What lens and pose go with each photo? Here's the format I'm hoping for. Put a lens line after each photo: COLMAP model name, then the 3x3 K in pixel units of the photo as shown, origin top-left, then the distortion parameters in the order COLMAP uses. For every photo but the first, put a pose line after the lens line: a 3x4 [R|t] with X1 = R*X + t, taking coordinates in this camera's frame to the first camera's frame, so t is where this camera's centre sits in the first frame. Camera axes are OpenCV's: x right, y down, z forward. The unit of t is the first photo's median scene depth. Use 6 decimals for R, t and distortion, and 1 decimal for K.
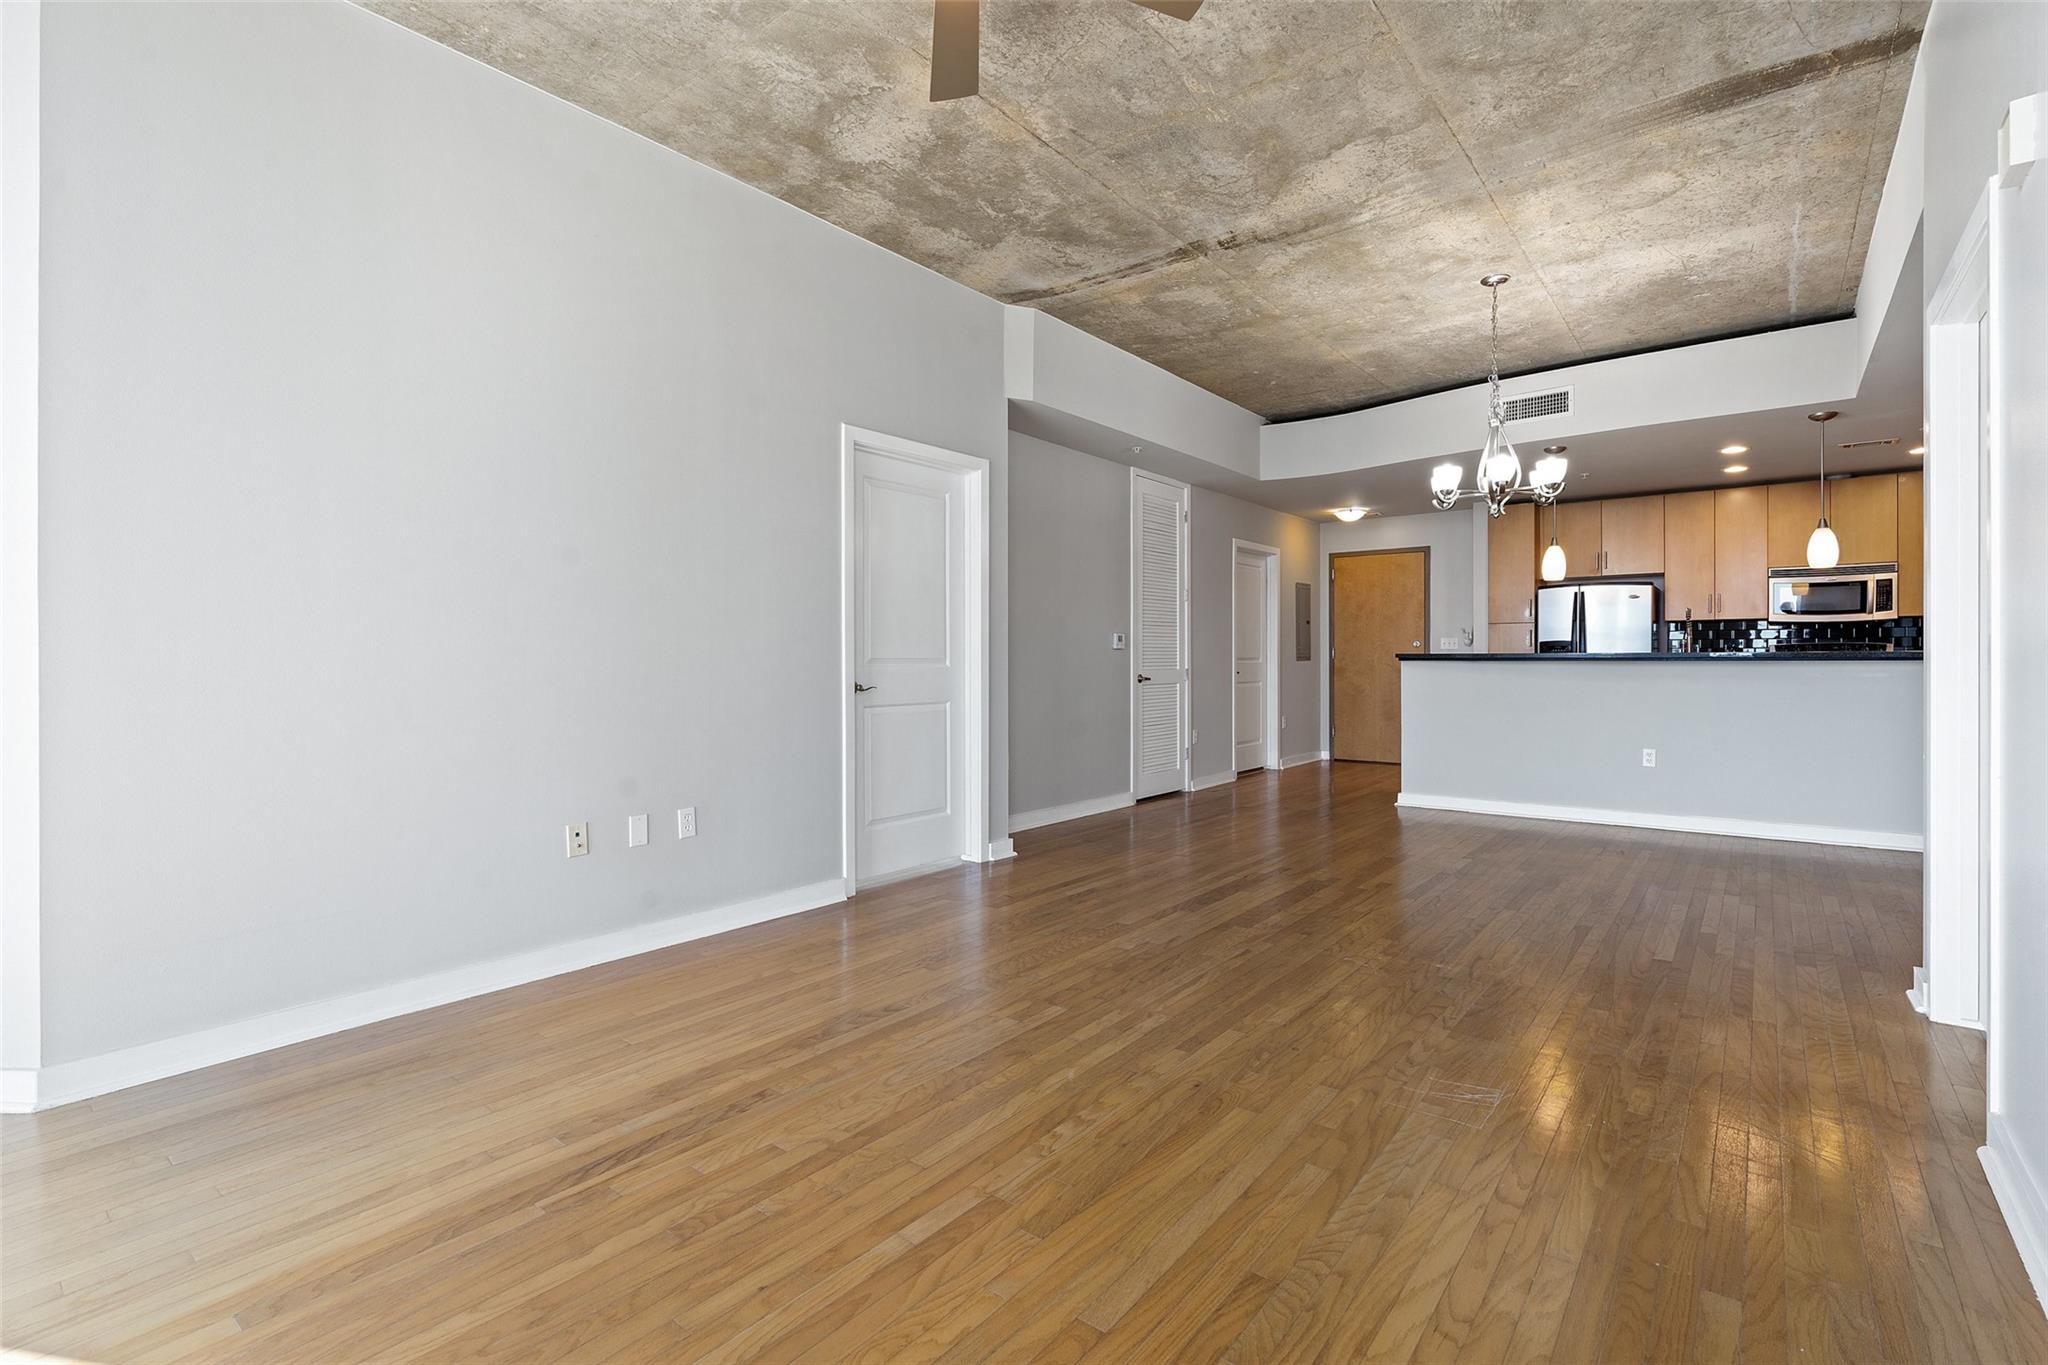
lens RADIAL K [[937.1, 0, 1022.4], [0, 937.1, 666.9], [0, 0, 1]] dist [-0.009755, -0.000017]
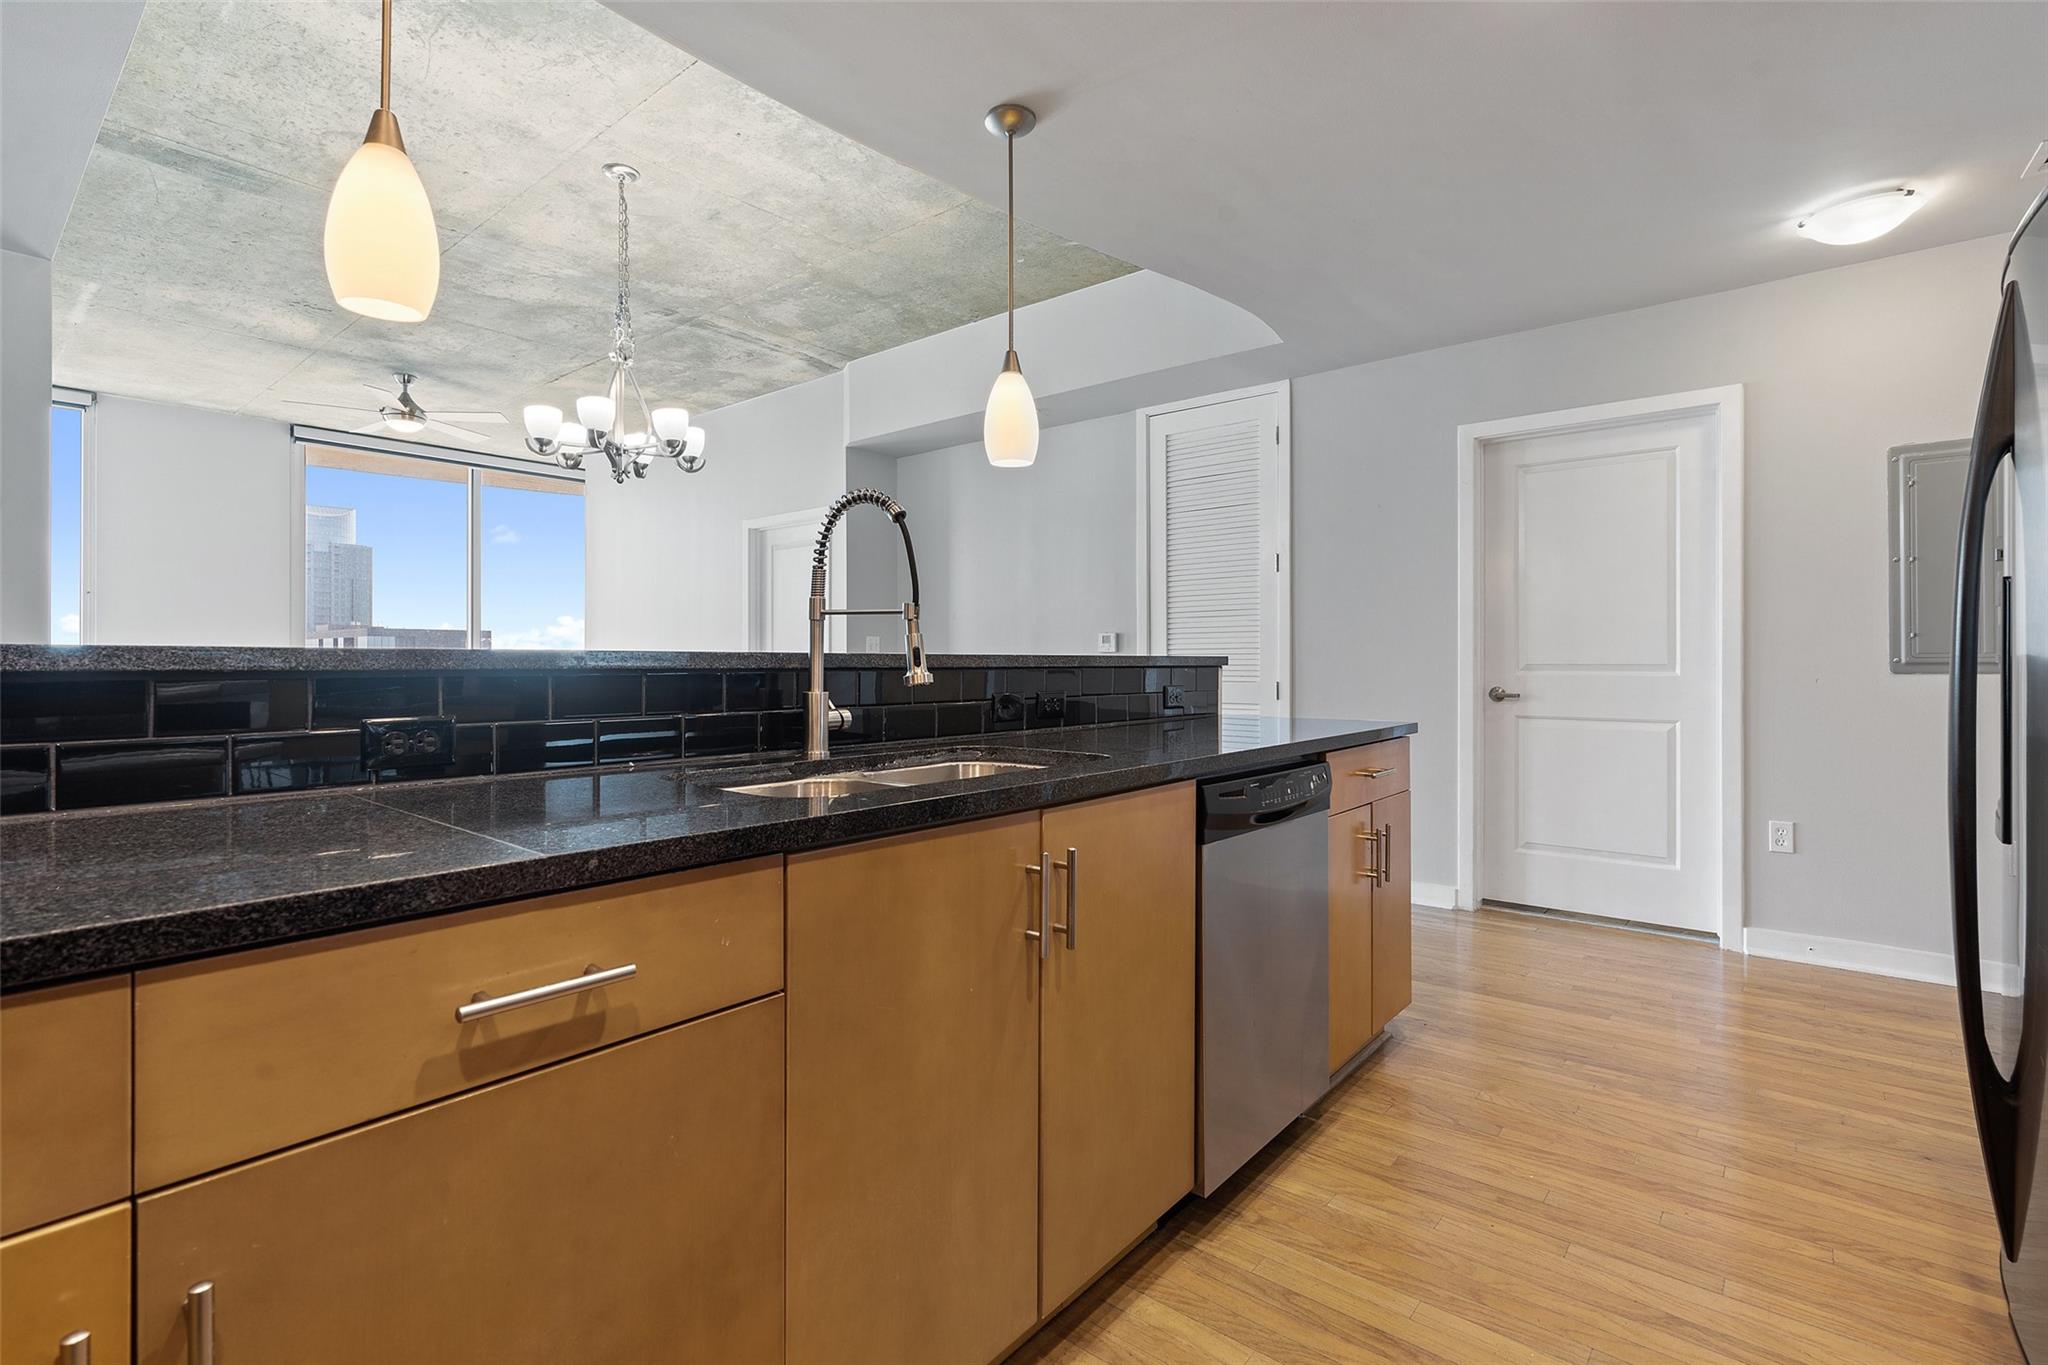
lens RADIAL K [[937.1, 0, 1023.3], [0, 937.1, 671.5], [0, 0, 1]] dist [-0.009755, -0.000017]
pose [[-0.022378, 0.011466, -0.999684, 1.362989], [-0.009235, 0.999889, 0.011675, -0.018135], [0.999707, 0.009493, -0.022269, 1.449403]]
